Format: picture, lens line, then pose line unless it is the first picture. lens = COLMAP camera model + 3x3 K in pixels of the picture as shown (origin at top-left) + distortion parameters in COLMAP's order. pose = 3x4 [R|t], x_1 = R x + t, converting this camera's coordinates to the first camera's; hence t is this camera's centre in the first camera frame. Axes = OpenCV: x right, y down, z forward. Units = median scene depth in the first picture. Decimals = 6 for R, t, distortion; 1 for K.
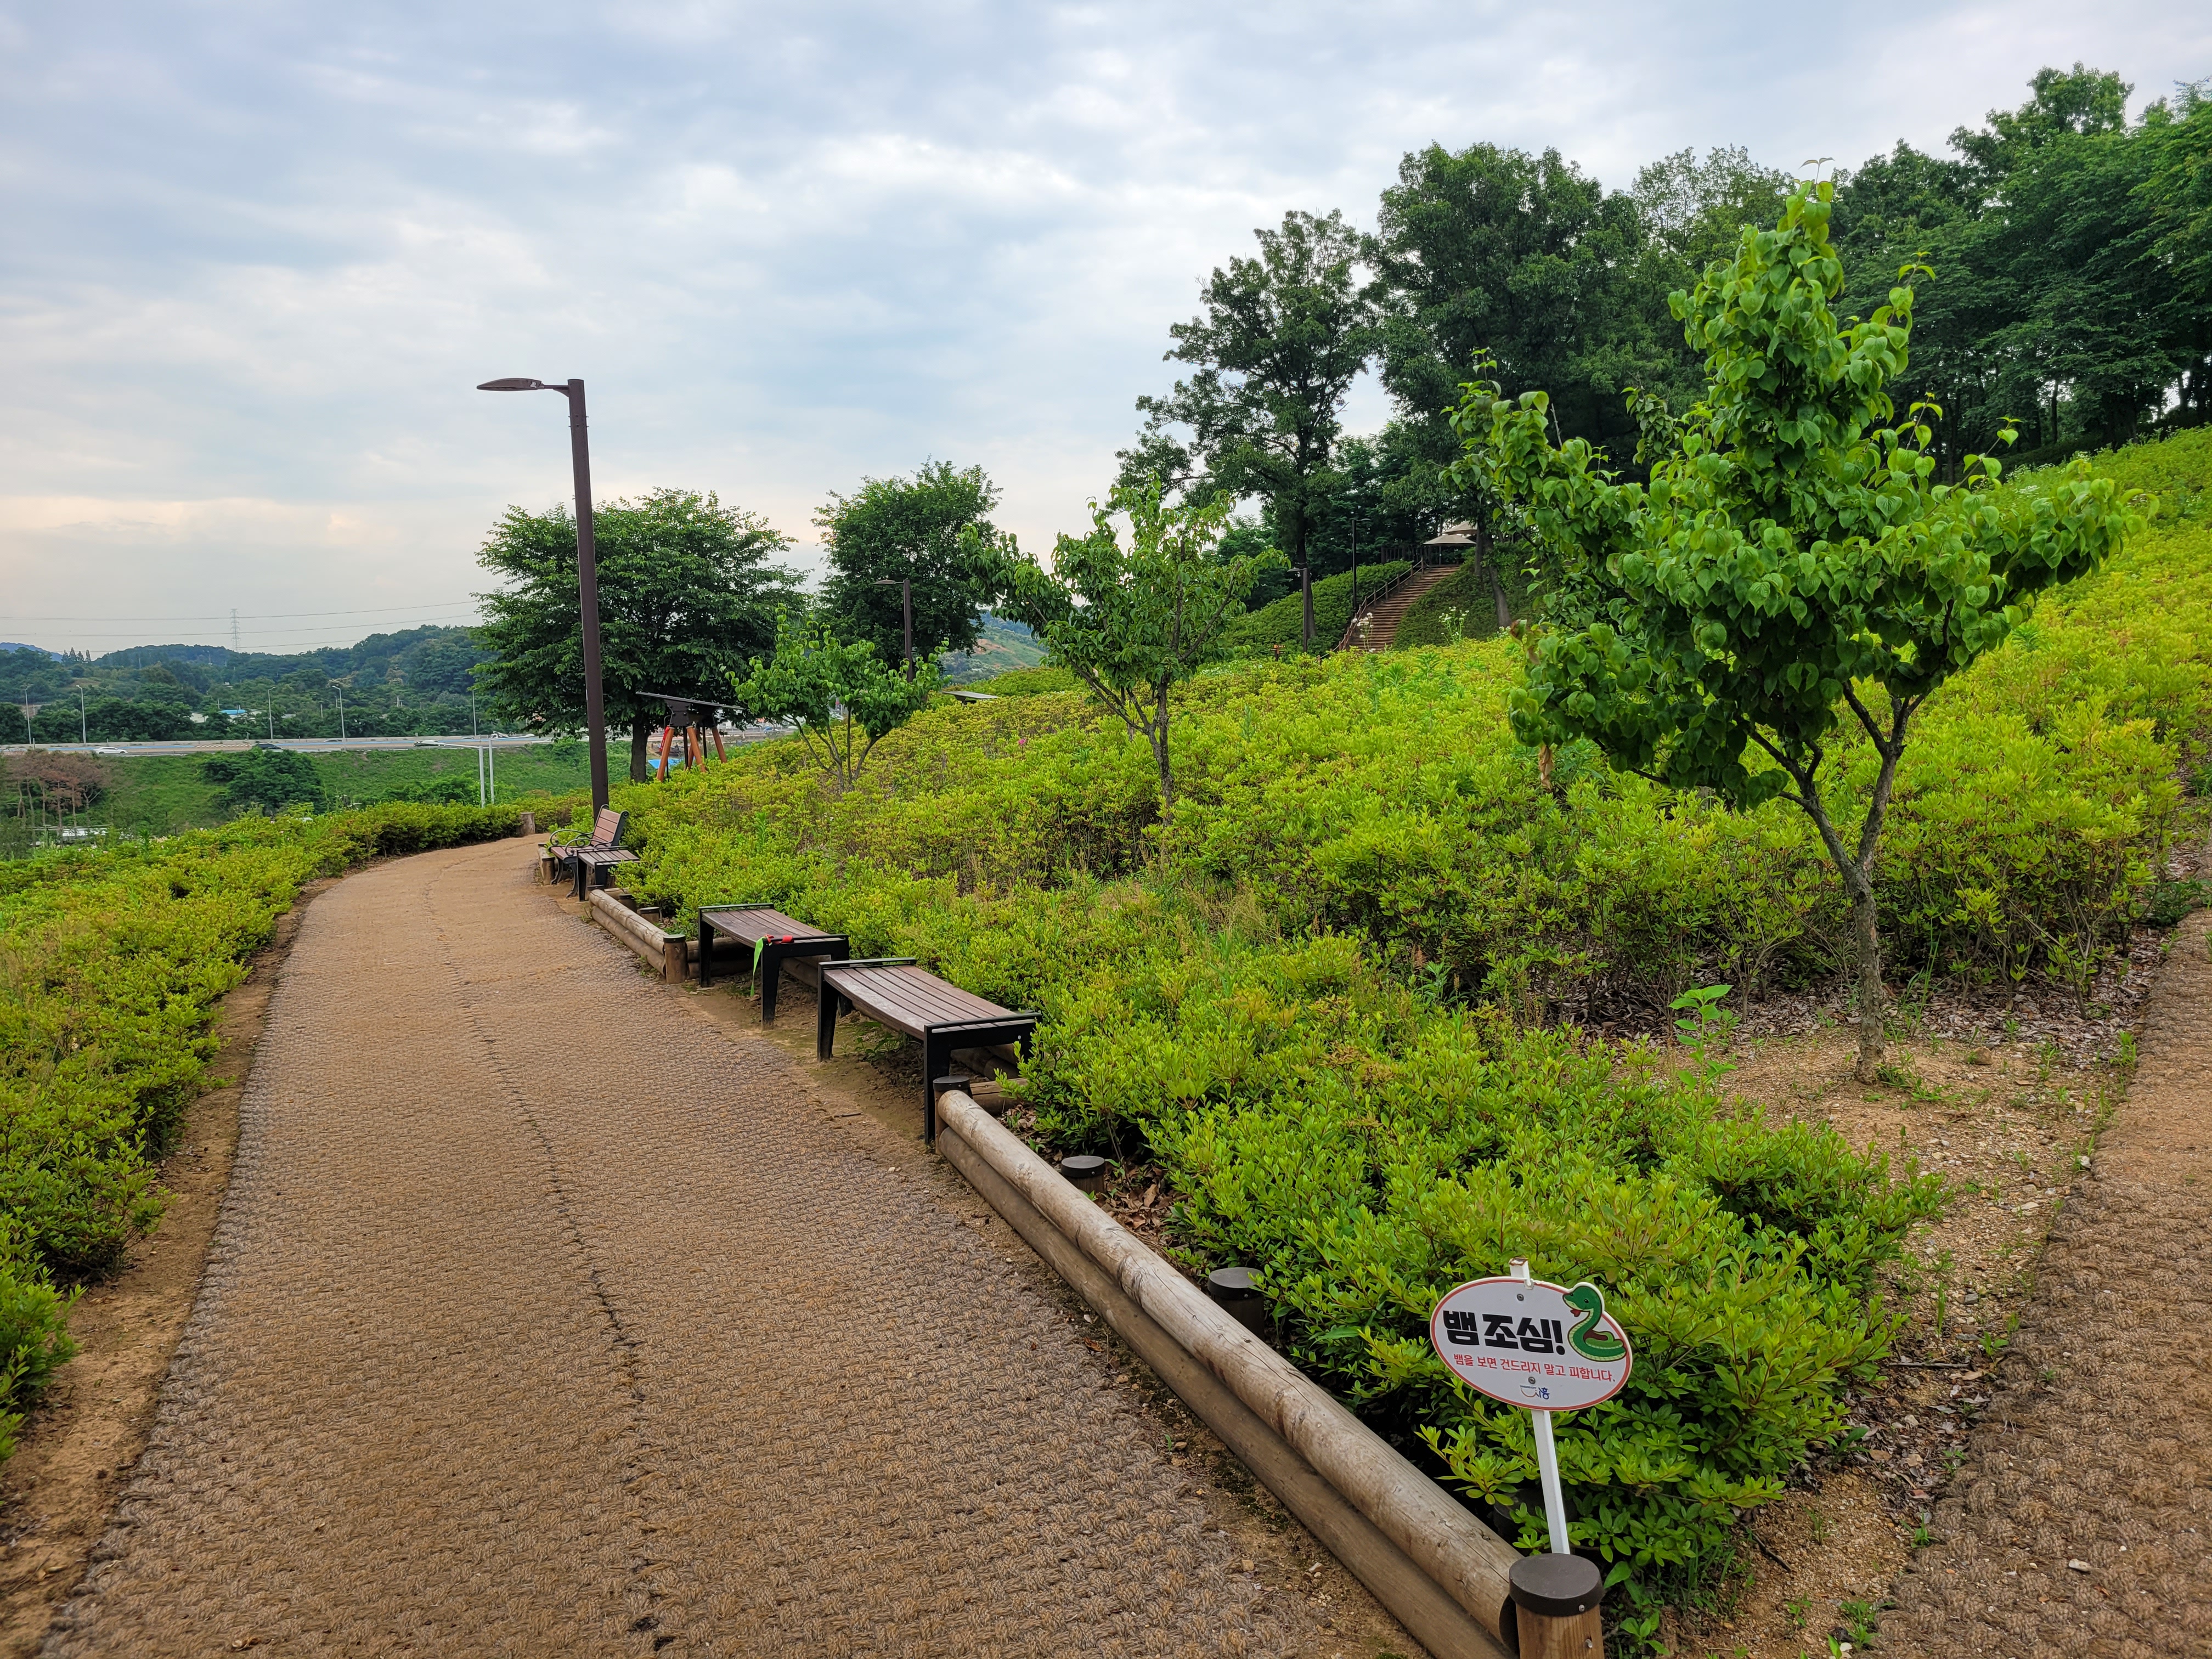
lens RADIAL K [[1650.5, 0, 1109.1], [0, 1650.5, 845.1], [0, 0, 1]] dist [0.077261, -0.072041]
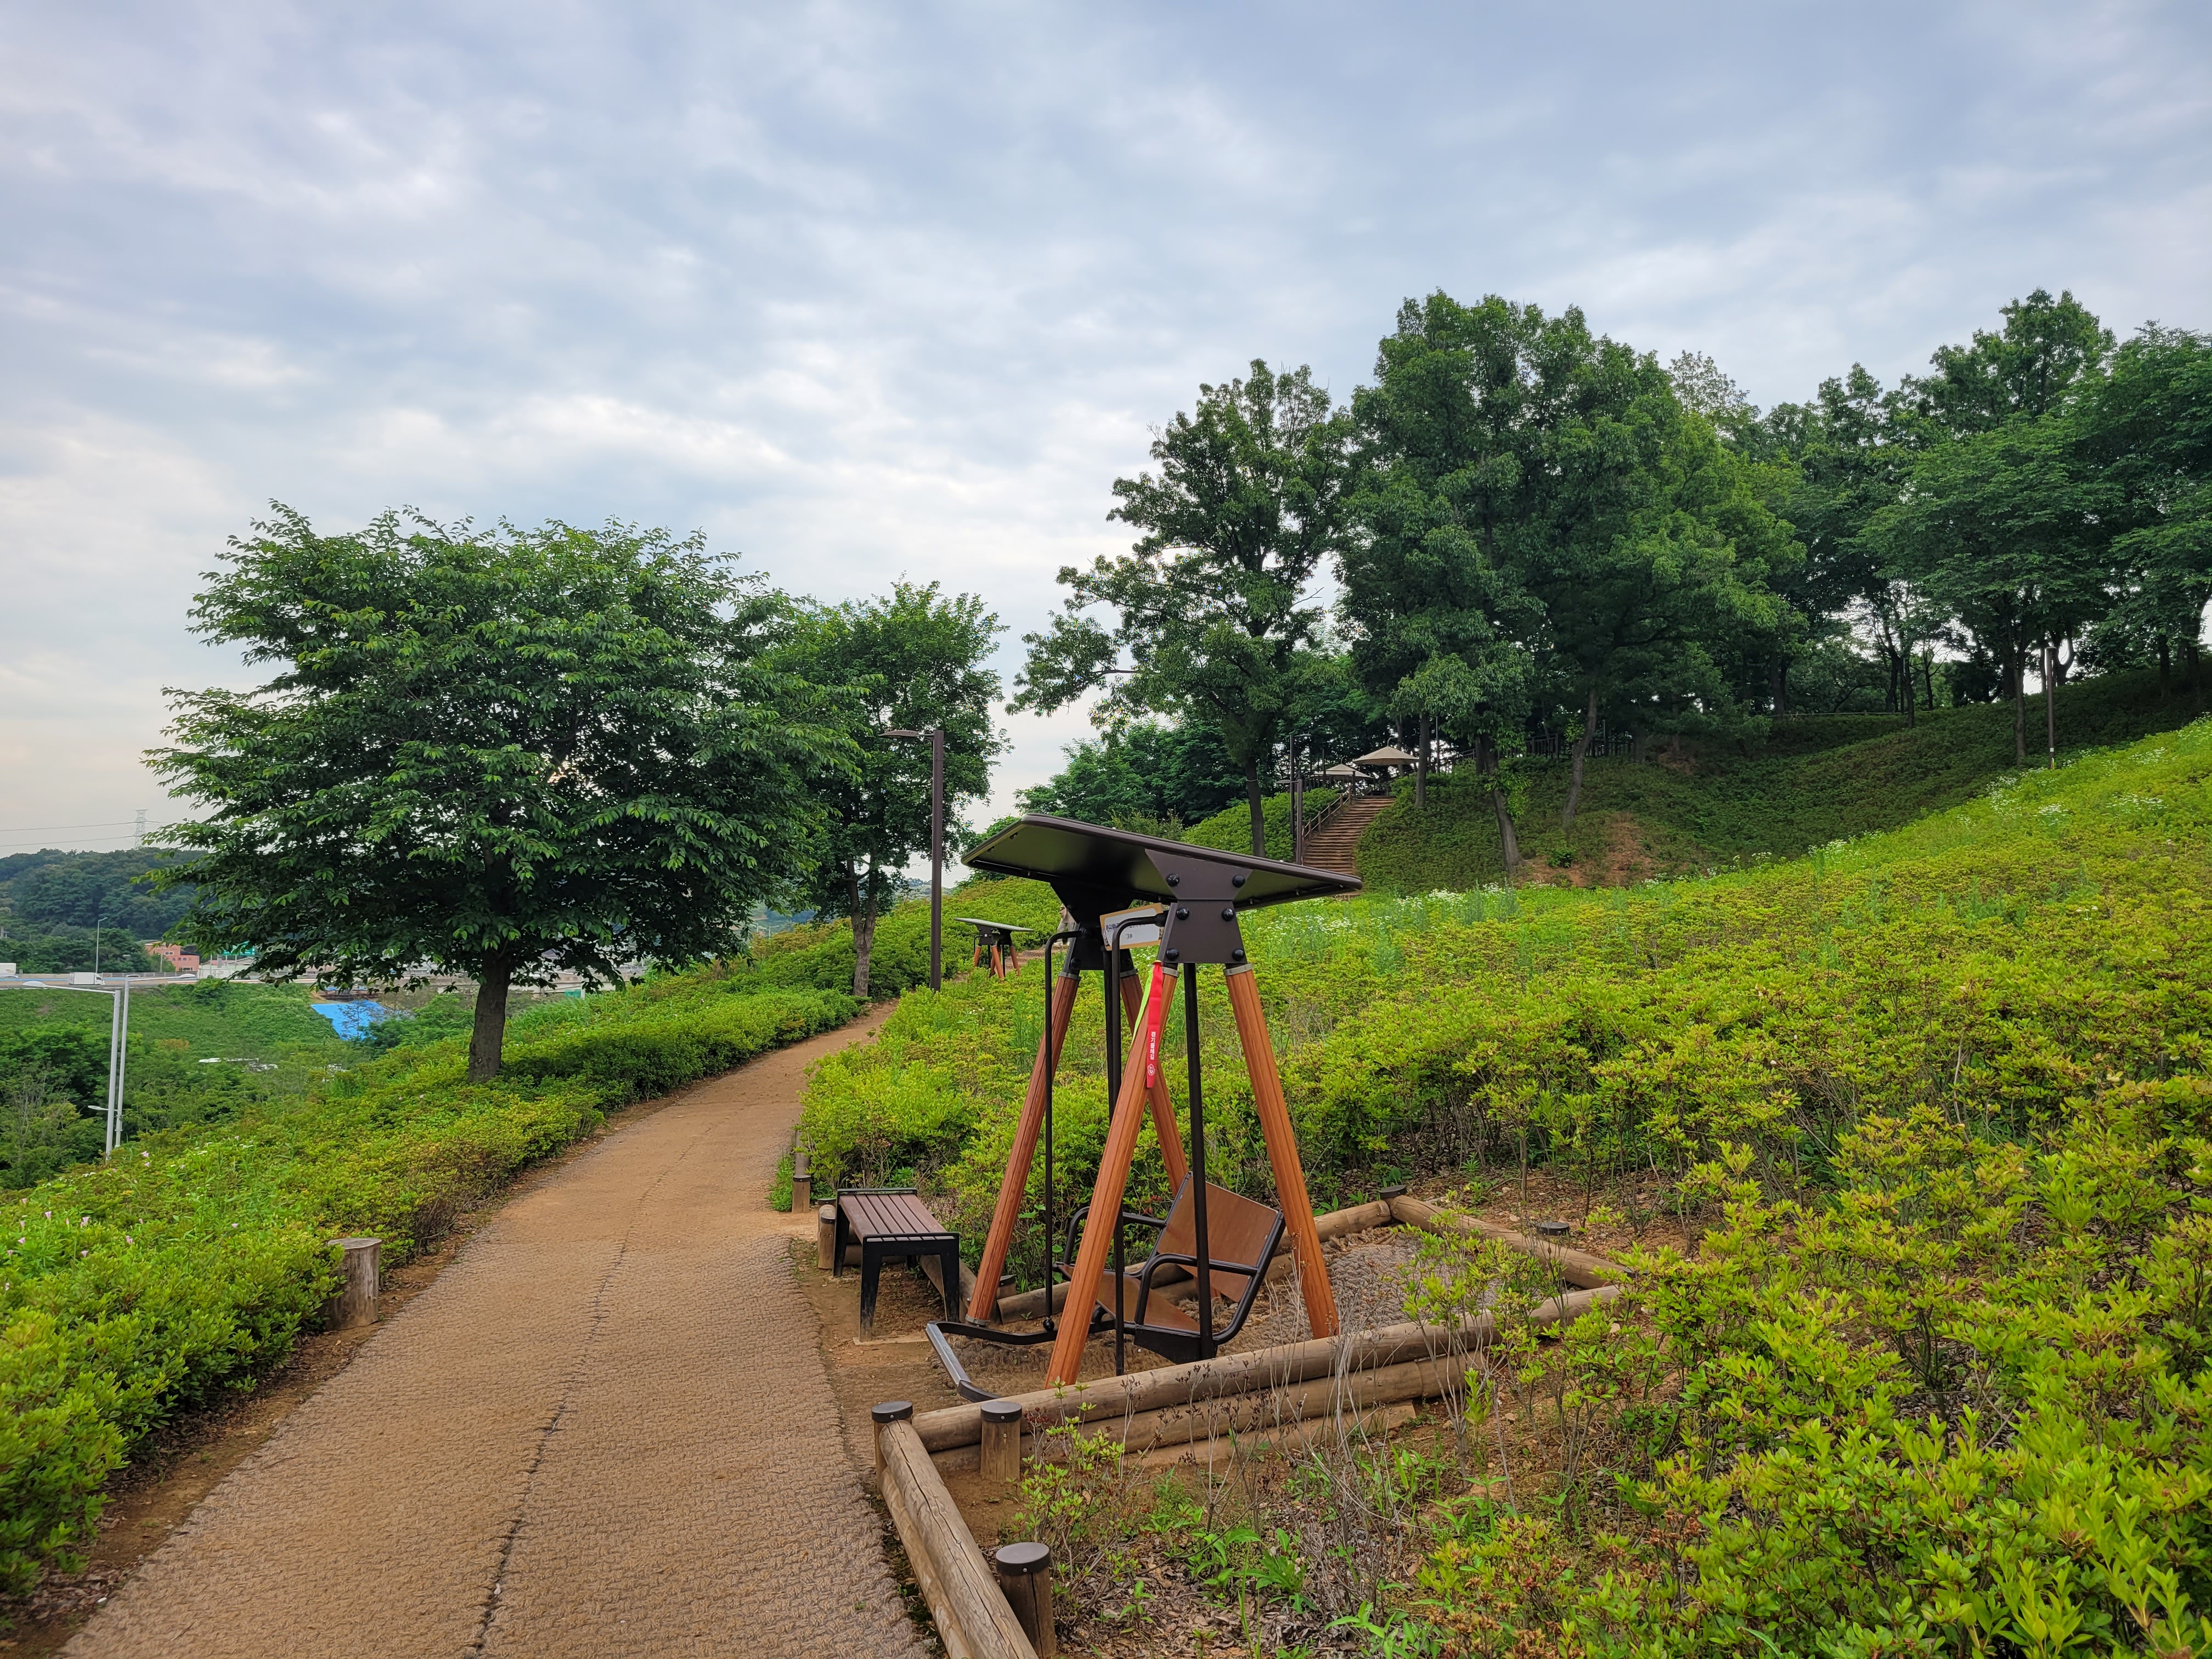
lens RADIAL K [[1673.4, 0, 1108.3], [0, 1673.4, 846.4], [0, 0, 1]] dist [0.092487, -0.072630]
pose [[0.985187, 0.036216, 0.167618, -0.100240], [-0.010584, 0.988423, -0.151351, -0.014981], [-0.171159, 0.147335, 0.974165, 0.245470]]
